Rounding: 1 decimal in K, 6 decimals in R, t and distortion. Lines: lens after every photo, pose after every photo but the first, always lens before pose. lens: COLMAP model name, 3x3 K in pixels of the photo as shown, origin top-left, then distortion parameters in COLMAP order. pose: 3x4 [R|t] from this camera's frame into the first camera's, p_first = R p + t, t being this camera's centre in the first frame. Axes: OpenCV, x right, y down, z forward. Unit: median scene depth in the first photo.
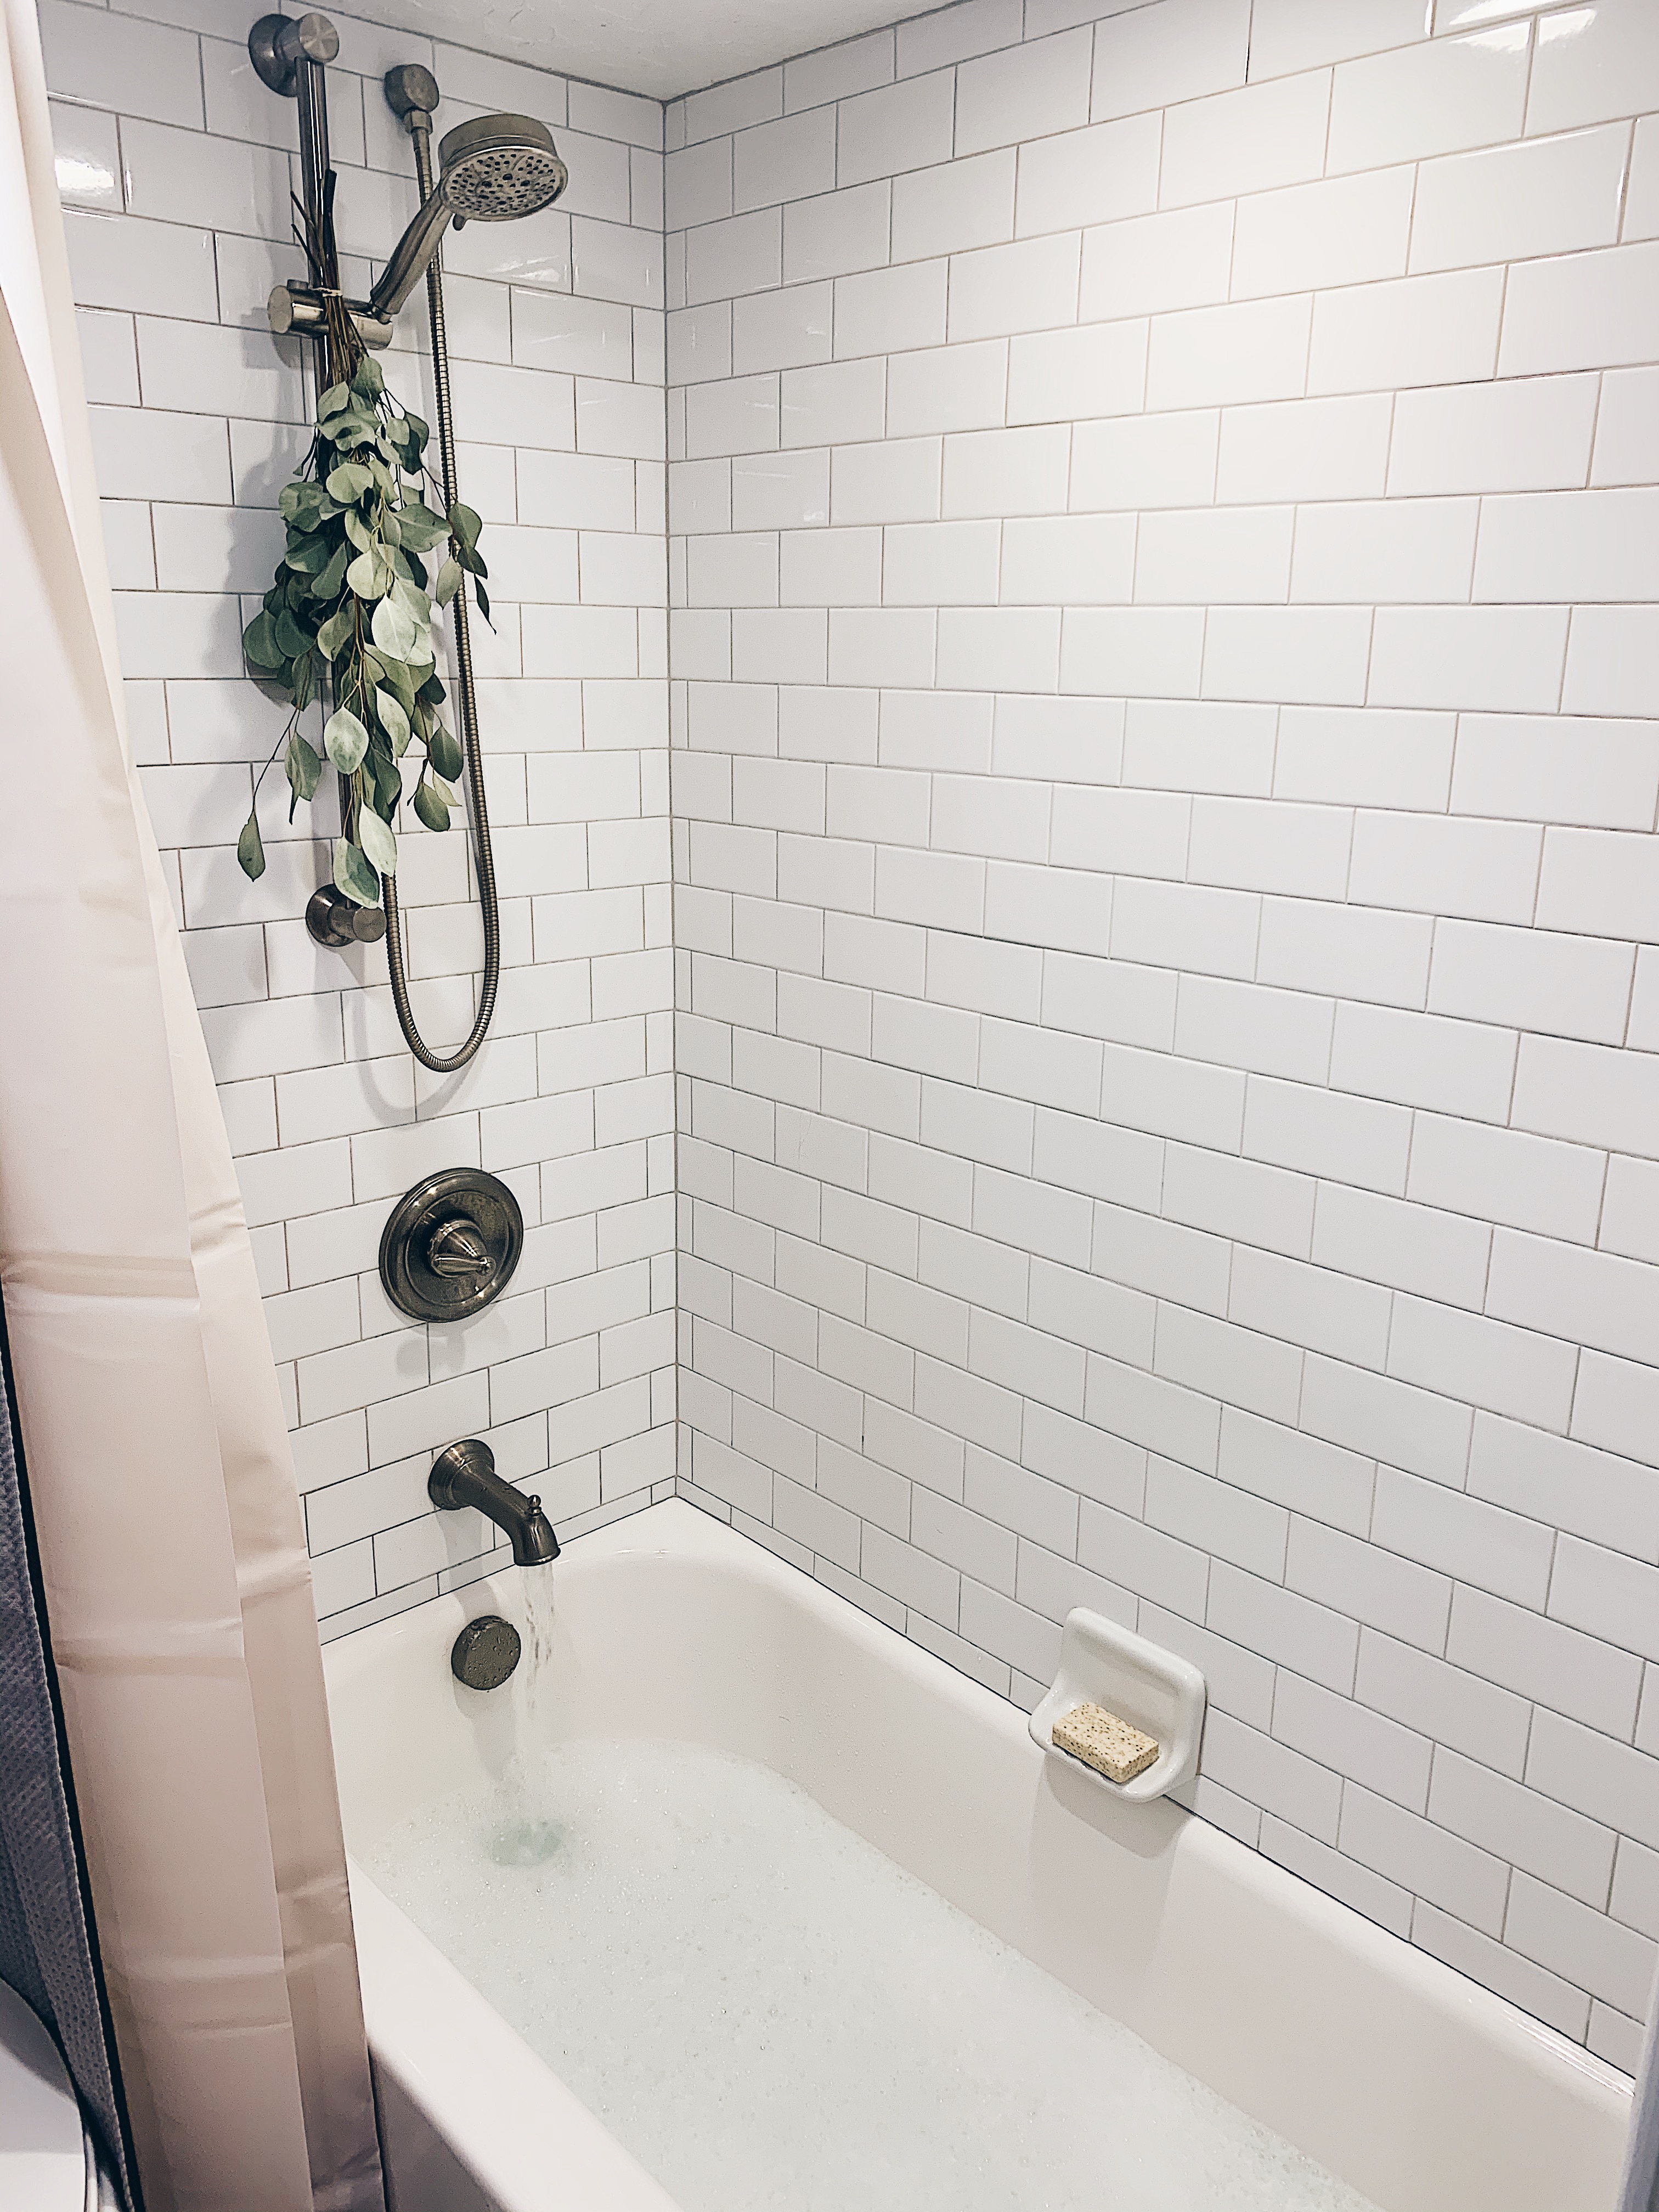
lens RADIAL K [[1683.0, 0, 829.5], [0, 1683.0, 1106.0], [0, 0, 1]] dist [-0.000649, -0.000023]
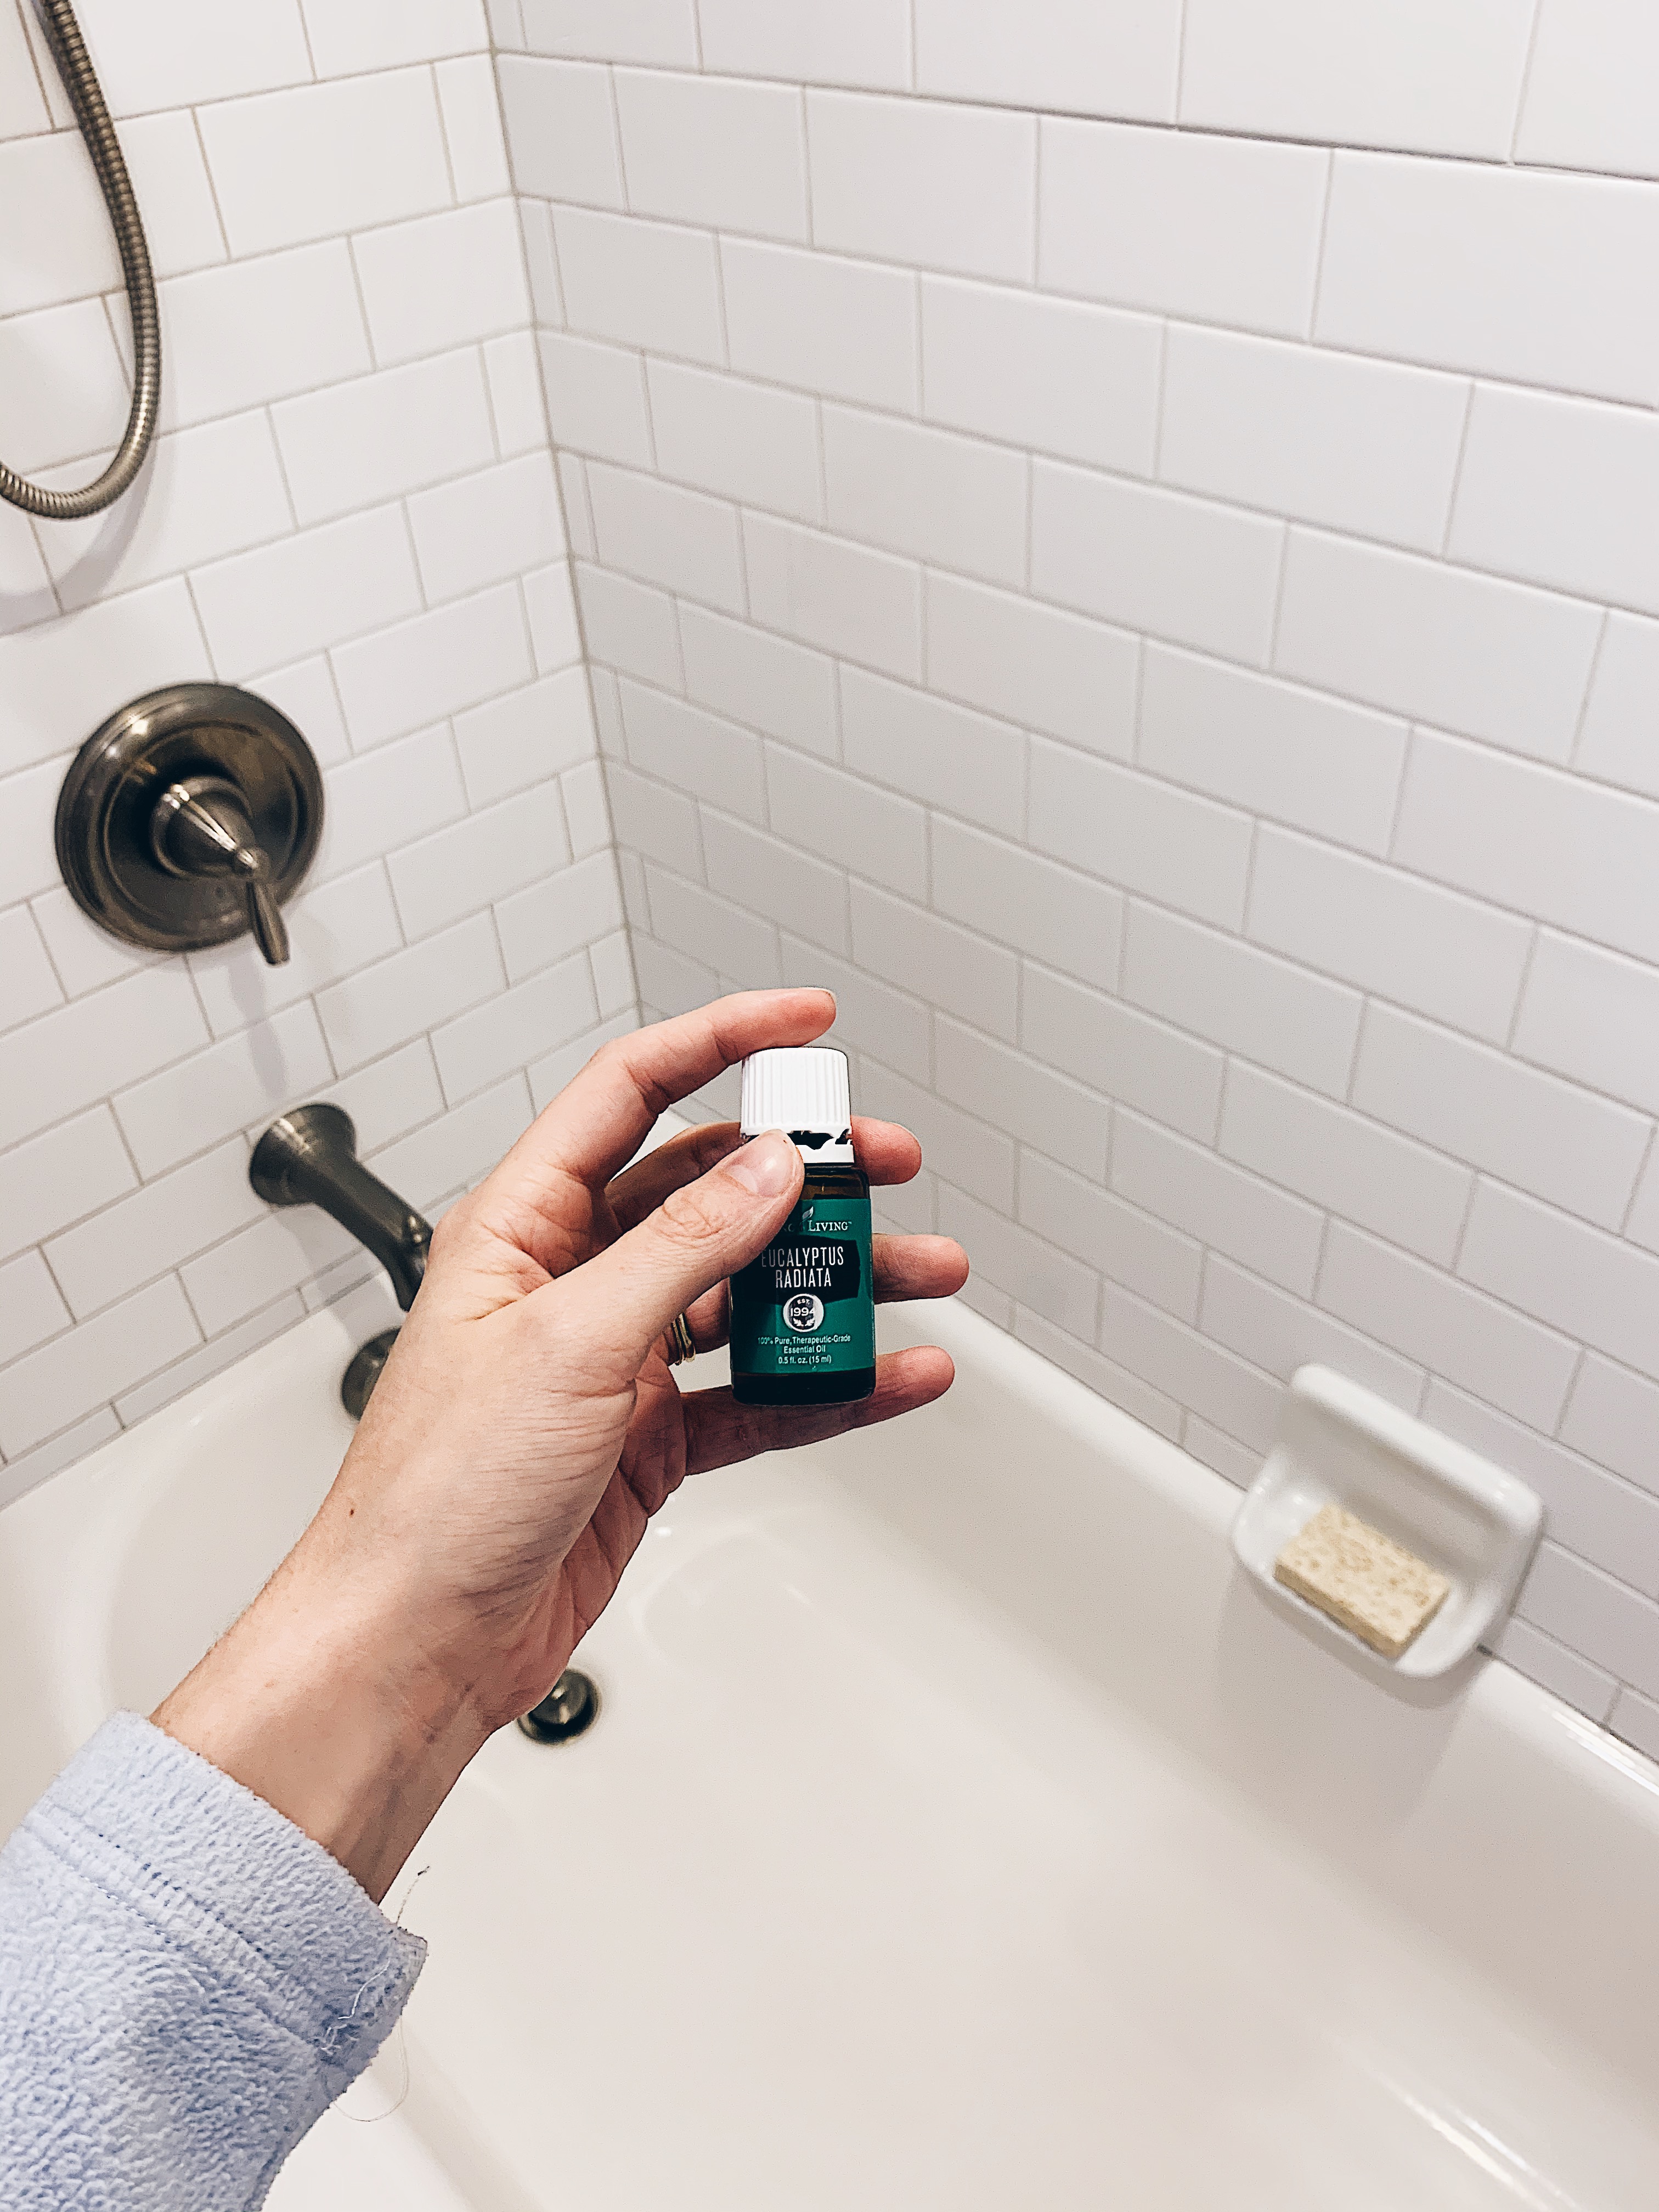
lens RADIAL K [[1729.5, 0, 829.5], [0, 1729.5, 1106.0], [0, 0, 1]] dist [0.001658, -0.004528]
pose [[0.997024, -0.072659, -0.025767, -0.002832], [0.076889, 0.912949, 0.400765, -0.047921], [-0.005595, -0.401554, 0.915818, 0.435072]]
